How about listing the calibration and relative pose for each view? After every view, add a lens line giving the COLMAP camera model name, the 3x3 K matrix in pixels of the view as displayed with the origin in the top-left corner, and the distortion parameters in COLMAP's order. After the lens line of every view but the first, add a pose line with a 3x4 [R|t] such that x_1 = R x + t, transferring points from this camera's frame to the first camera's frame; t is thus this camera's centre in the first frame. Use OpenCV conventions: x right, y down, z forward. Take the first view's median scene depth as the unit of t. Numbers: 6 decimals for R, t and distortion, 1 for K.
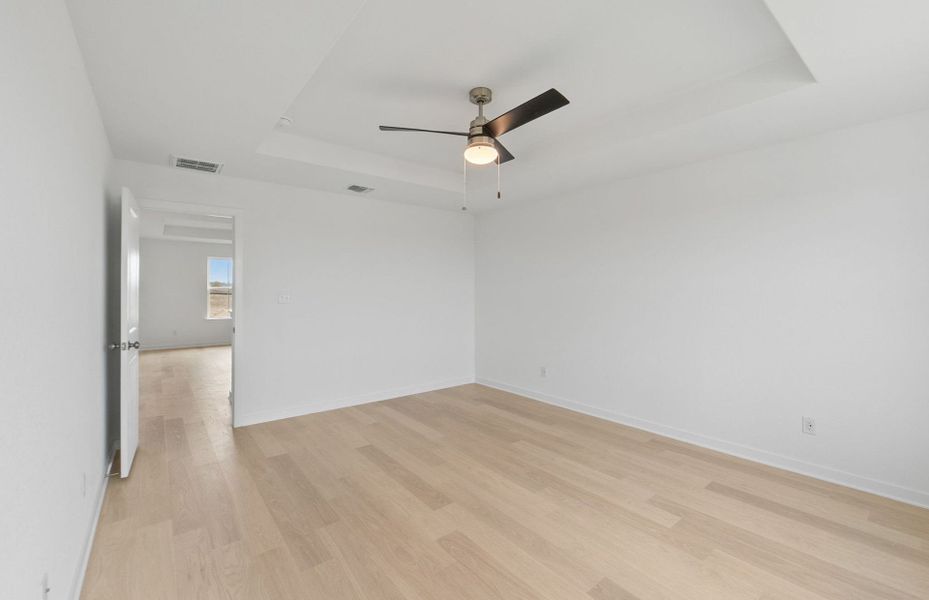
lens RADIAL K [[388.0, 0, 467.8], [0, 388.0, 293.7], [0, 0, 1]] dist [-0.008280, 0.000053]
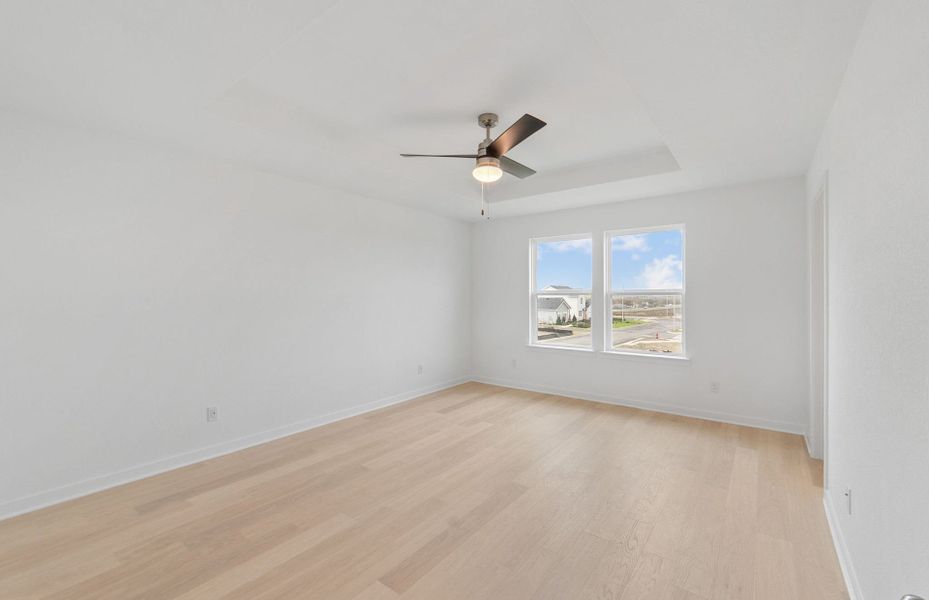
lens RADIAL K [[388.0, 0, 467.8], [0, 388.0, 293.7], [0, 0, 1]] dist [-0.008280, 0.000053]
pose [[-0.252624, 0.003067, 0.967560, -0.963414], [-0.002577, 0.999989, -0.003843, -0.016762], [-0.967561, -0.003464, -0.252613, 1.210929]]
